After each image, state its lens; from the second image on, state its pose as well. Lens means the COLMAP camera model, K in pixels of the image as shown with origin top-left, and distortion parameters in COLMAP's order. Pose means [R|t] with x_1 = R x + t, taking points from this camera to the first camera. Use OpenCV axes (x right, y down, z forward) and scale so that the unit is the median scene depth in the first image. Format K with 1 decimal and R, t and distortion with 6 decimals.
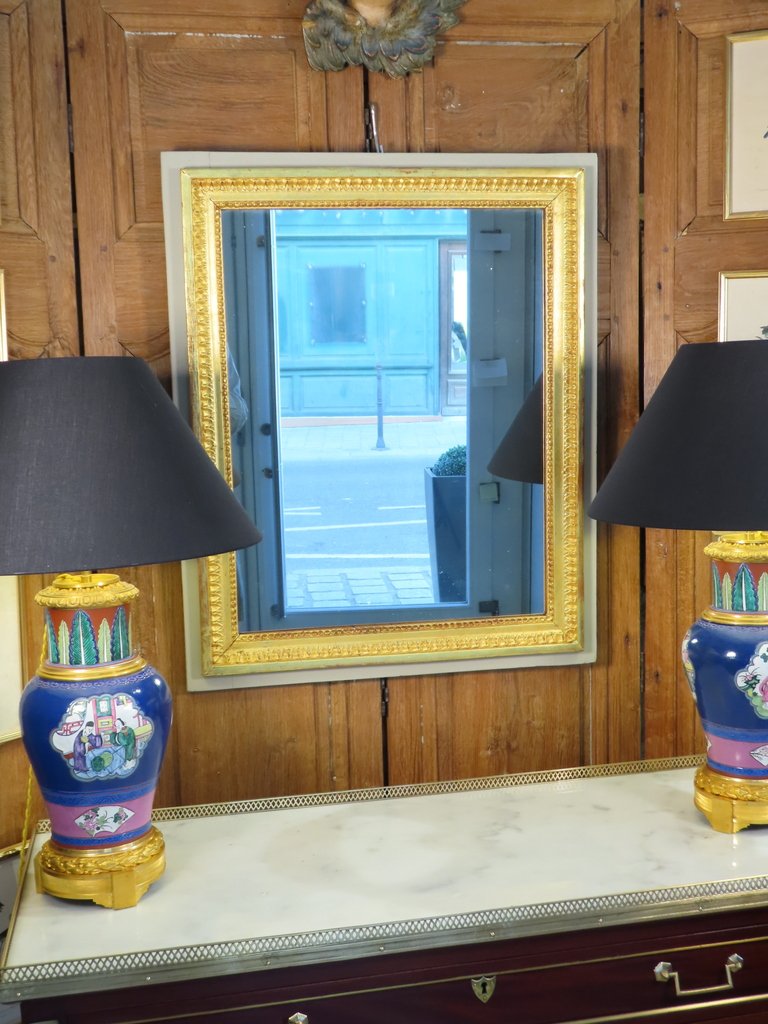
lens RADIAL K [[1214.7, 0, 379.8], [0, 1214.7, 515.6], [0, 0, 1]] dist [-0.015169, 0.014163]
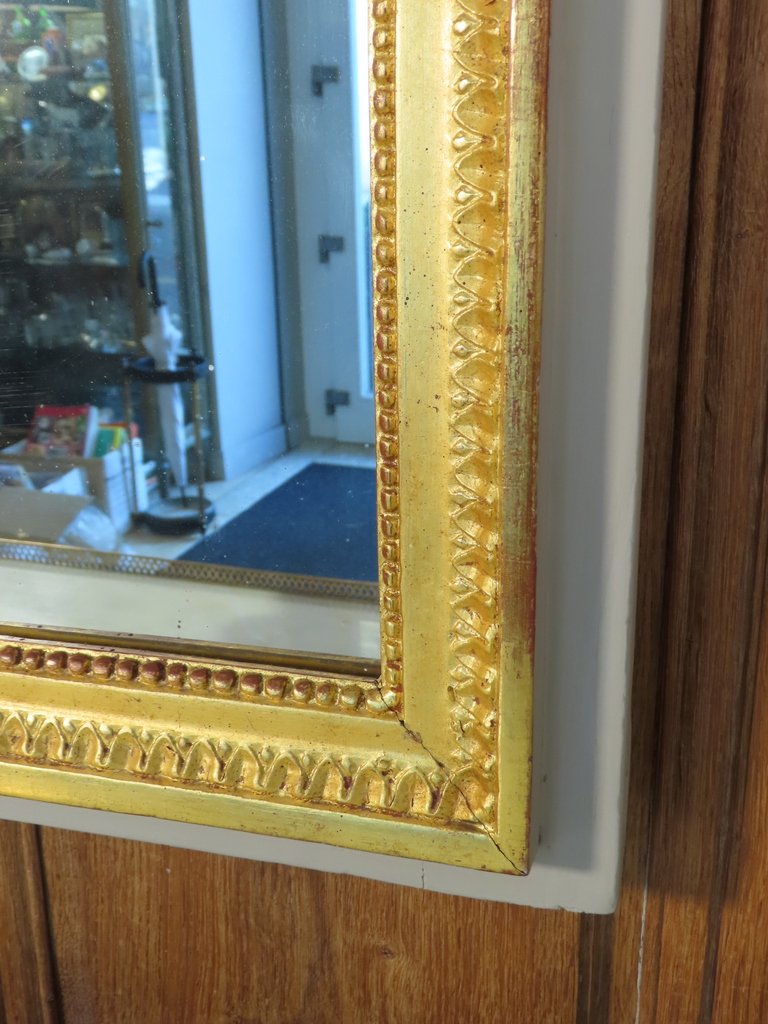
lens RADIAL K [[1217.7, 0, 384.0], [0, 1217.7, 512.0], [0, 0, 1]] dist [-0.016898, 0.042602]
pose [[0.904677, 0.141229, -0.402013, 0.227950], [-0.067906, 0.979203, 0.191183, 0.011392], [0.420653, -0.145660, 0.895452, 0.833266]]
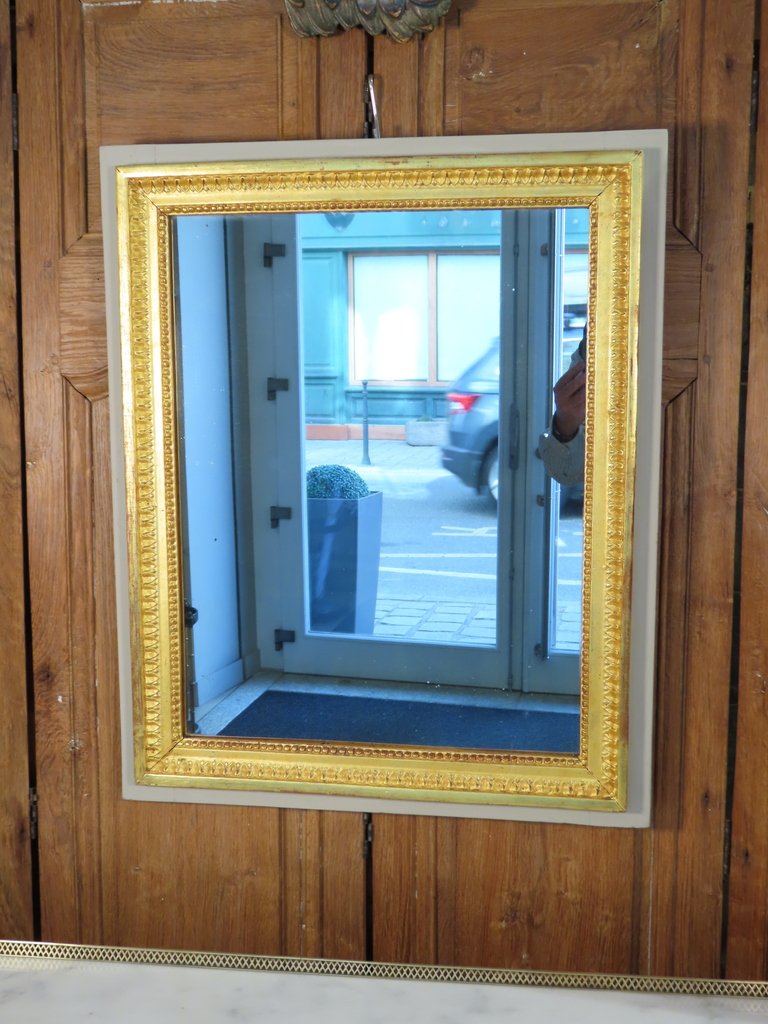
lens RADIAL K [[1214.7, 0, 379.8], [0, 1214.7, 515.6], [0, 0, 1]] dist [-0.015169, 0.014163]
pose [[0.947506, 0.062427, -0.313585, 0.252393], [-0.064147, 0.997929, 0.004840, -0.062387], [0.313237, 0.015530, 0.949548, 0.265433]]
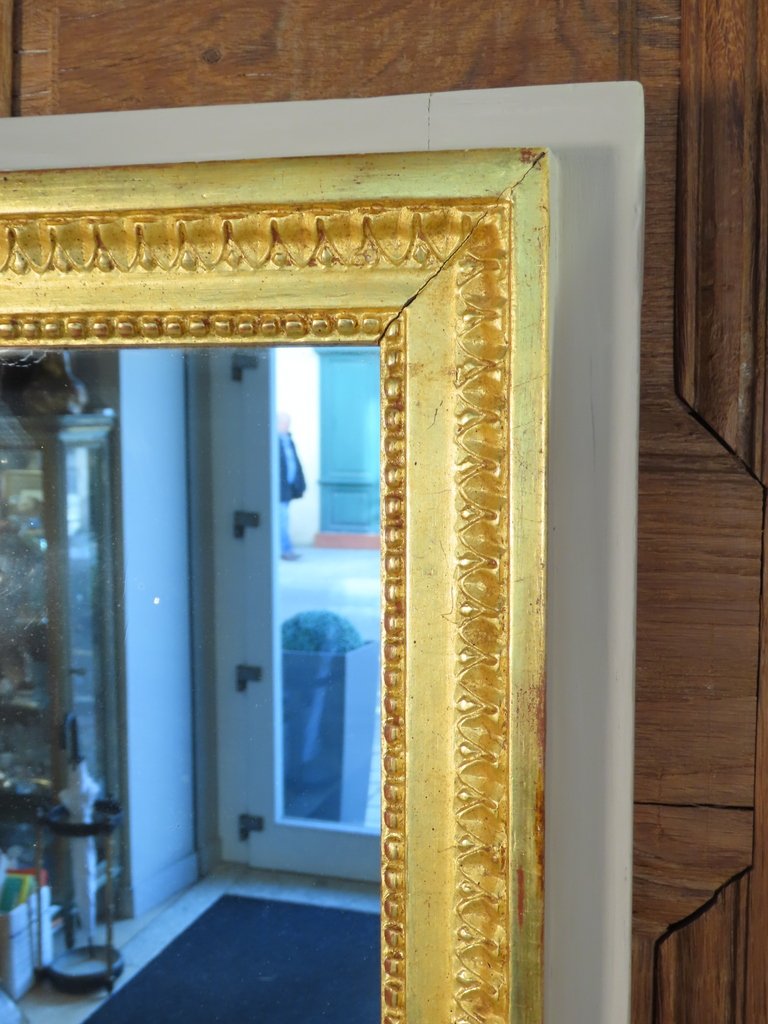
lens RADIAL K [[1217.7, 0, 384.0], [0, 1217.7, 512.0], [0, 0, 1]] dist [-0.016898, 0.042602]
pose [[0.933282, 0.045574, -0.356241, 0.211792], [-0.077210, 0.994183, -0.075089, -0.202820], [0.350746, 0.097585, 0.931372, 0.783780]]
